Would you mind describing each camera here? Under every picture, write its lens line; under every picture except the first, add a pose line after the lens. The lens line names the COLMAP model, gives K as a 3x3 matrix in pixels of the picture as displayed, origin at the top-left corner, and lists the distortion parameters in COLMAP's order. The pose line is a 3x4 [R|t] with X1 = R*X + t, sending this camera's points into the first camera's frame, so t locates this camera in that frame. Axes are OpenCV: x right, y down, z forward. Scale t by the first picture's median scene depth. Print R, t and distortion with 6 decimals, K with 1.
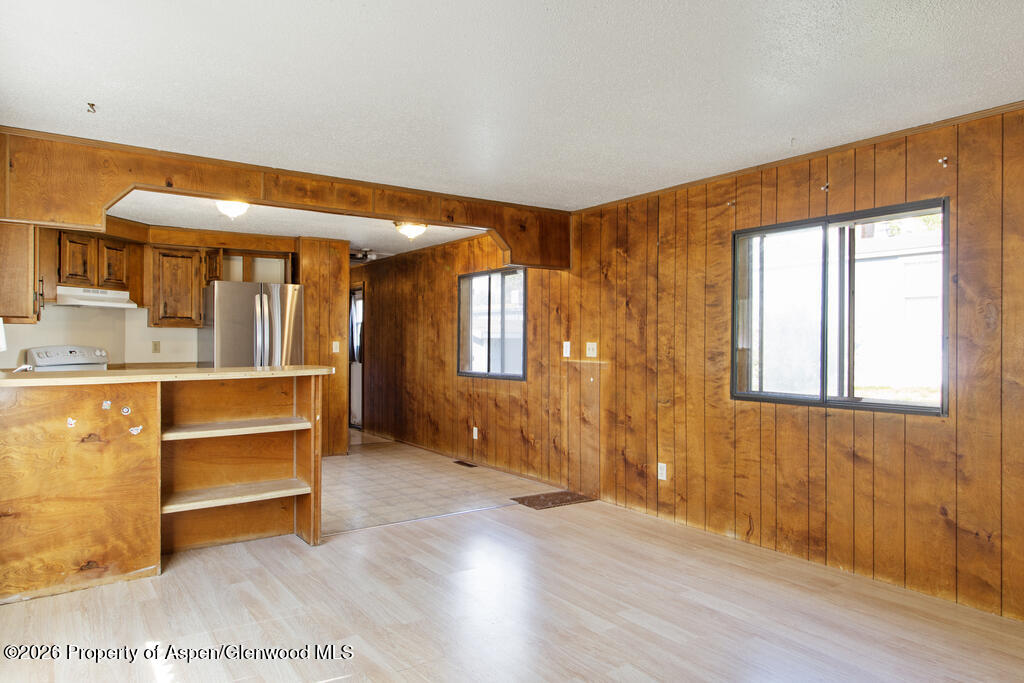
lens RADIAL K [[659.2, 0, 518.6], [0, 659.2, 343.5], [0, 0, 1]] dist [0.004859, -0.001194]
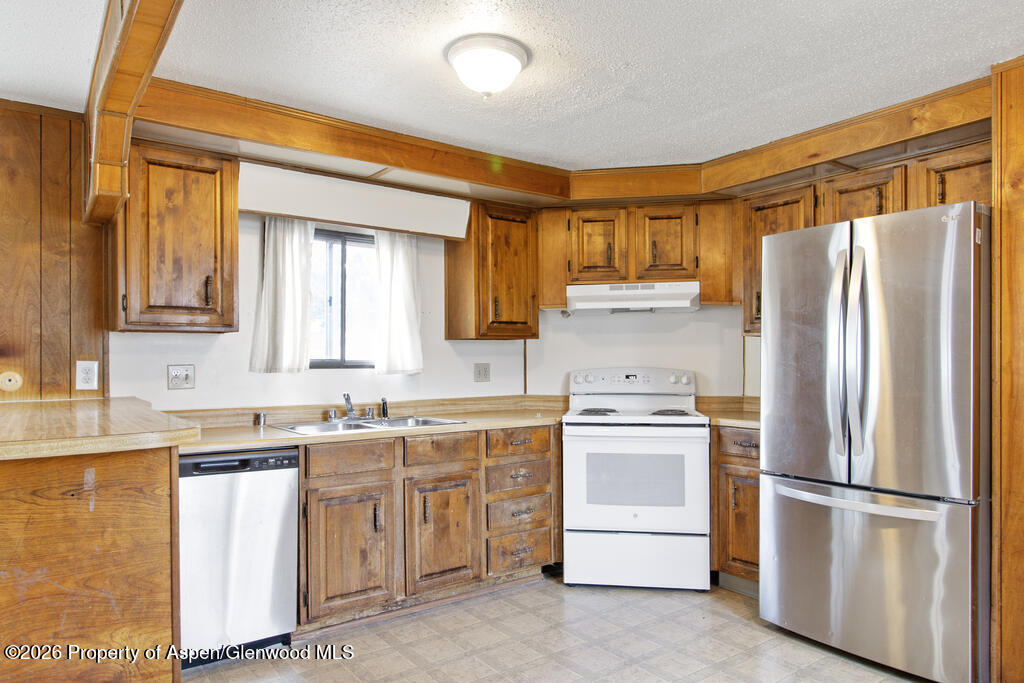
lens RADIAL K [[659.2, 0, 516.3], [0, 659.2, 358.2], [0, 0, 1]] dist [0.004859, -0.001194]
pose [[0.009185, -0.006907, -0.999934, 0.031782], [-0.002757, 0.999972, -0.006933, -0.001680], [0.999954, 0.002821, 0.009166, 0.939879]]
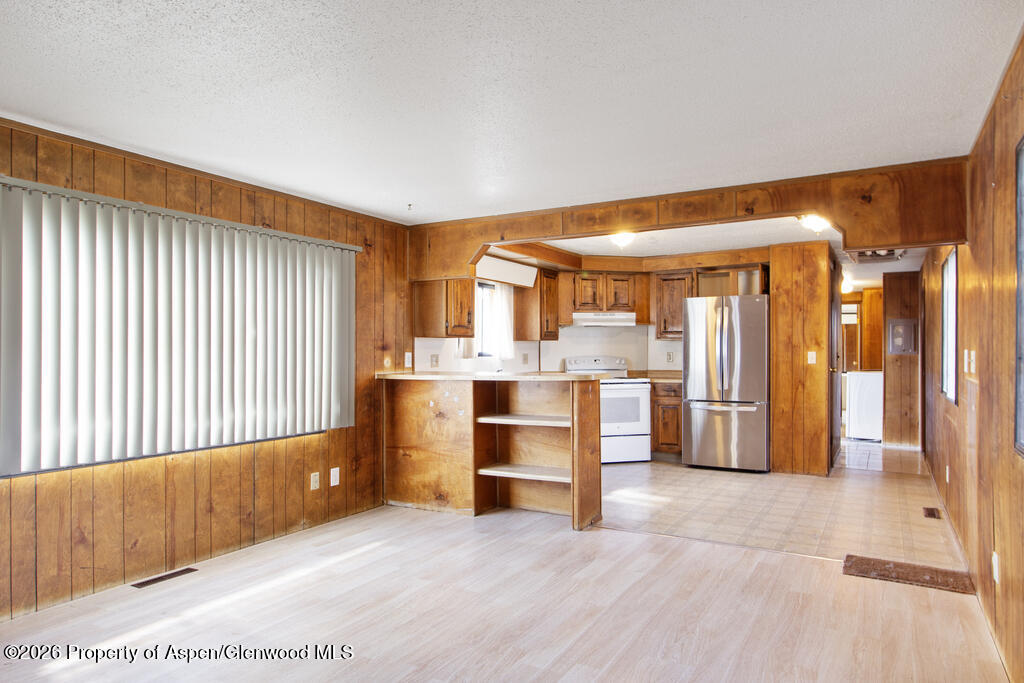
lens RADIAL K [[659.2, 0, 523.0], [0, 659.2, 346.0], [0, 0, 1]] dist [0.004859, -0.001194]
pose [[0.421700, -0.013769, -0.906631, 0.514118], [0.000917, 0.999891, -0.014759, 0.003162], [0.906735, 0.005392, 0.421666, 0.321706]]
